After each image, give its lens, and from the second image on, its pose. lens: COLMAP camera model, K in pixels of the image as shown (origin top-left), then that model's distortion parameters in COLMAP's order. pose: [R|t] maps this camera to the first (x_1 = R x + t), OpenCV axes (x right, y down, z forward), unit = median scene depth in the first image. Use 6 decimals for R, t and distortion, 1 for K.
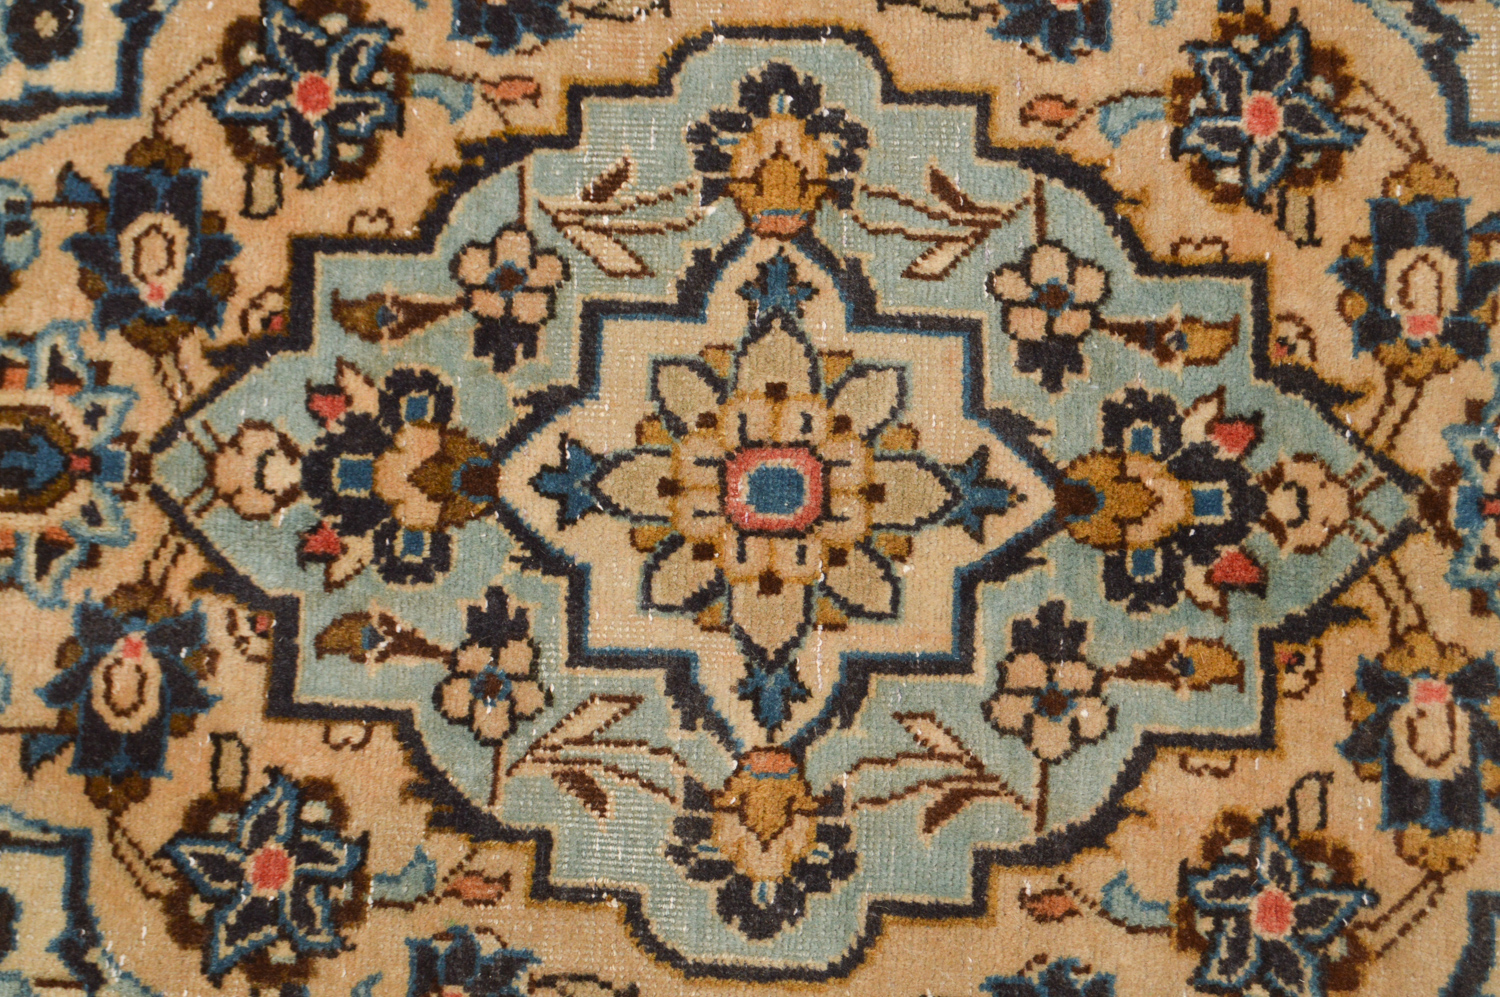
lens RADIAL K [[3515.4, 0, 750.0], [0, 3515.4, 498.5], [0, 0, 1]] dist [-0.026776, 0.050242]
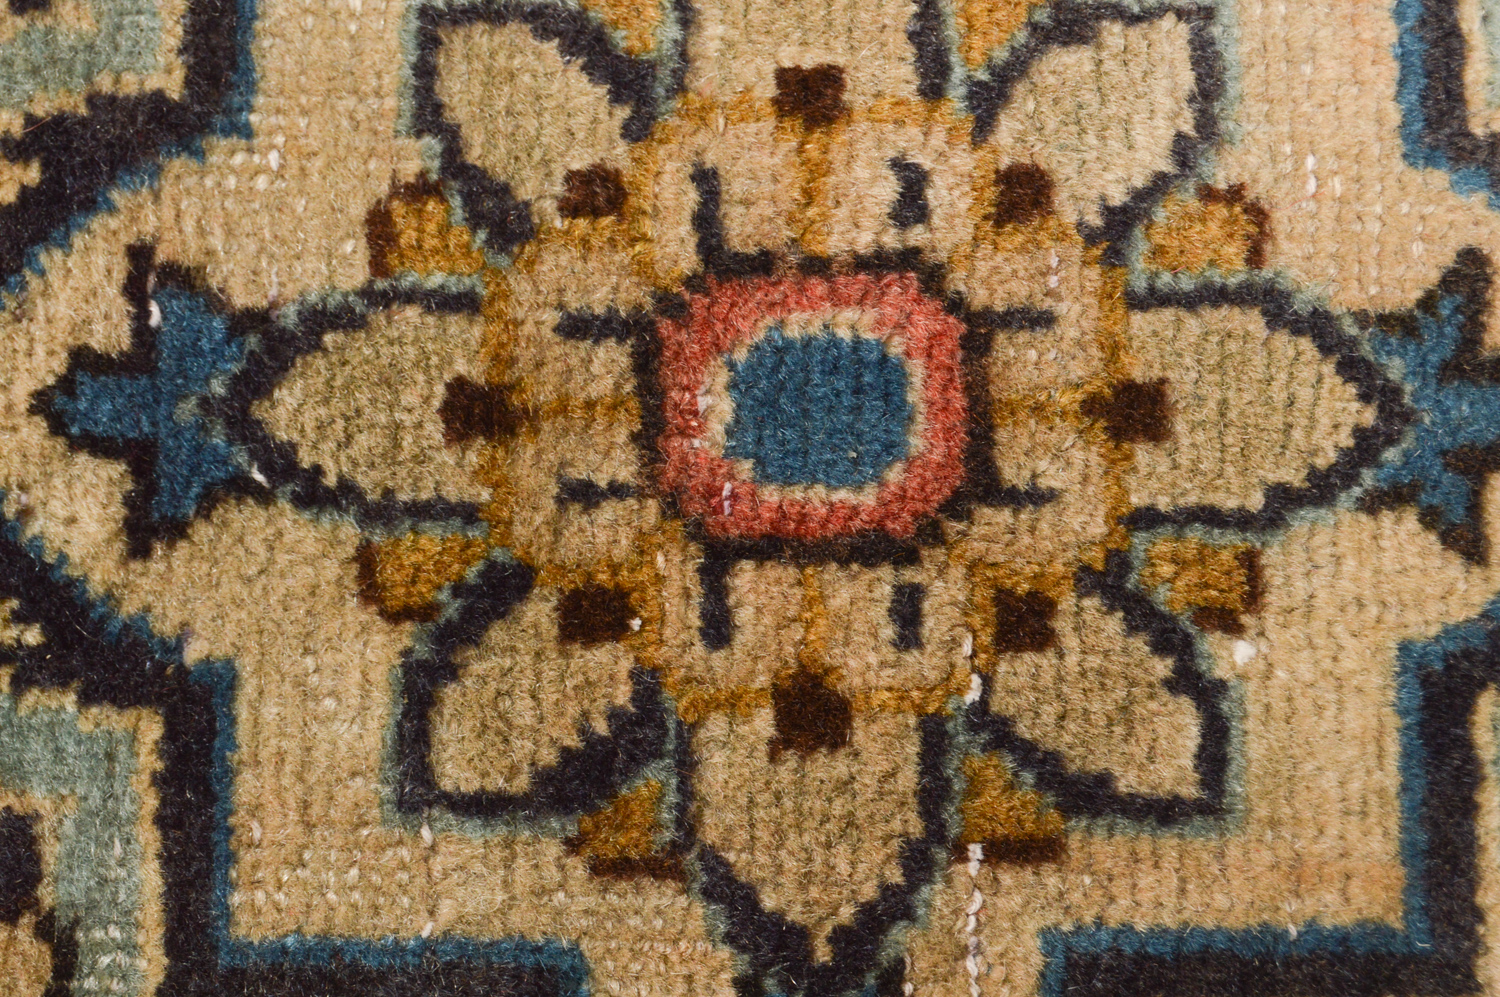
lens RADIAL K [[3515.4, 0, 750.0], [0, 3515.4, 498.5], [0, 0, 1]] dist [-0.026776, 0.050242]
pose [[0.999449, -0.028249, 0.017444, -0.004491], [0.026967, 0.997198, 0.069777, -0.016597], [-0.019366, -0.069268, 0.997410, 0.686612]]
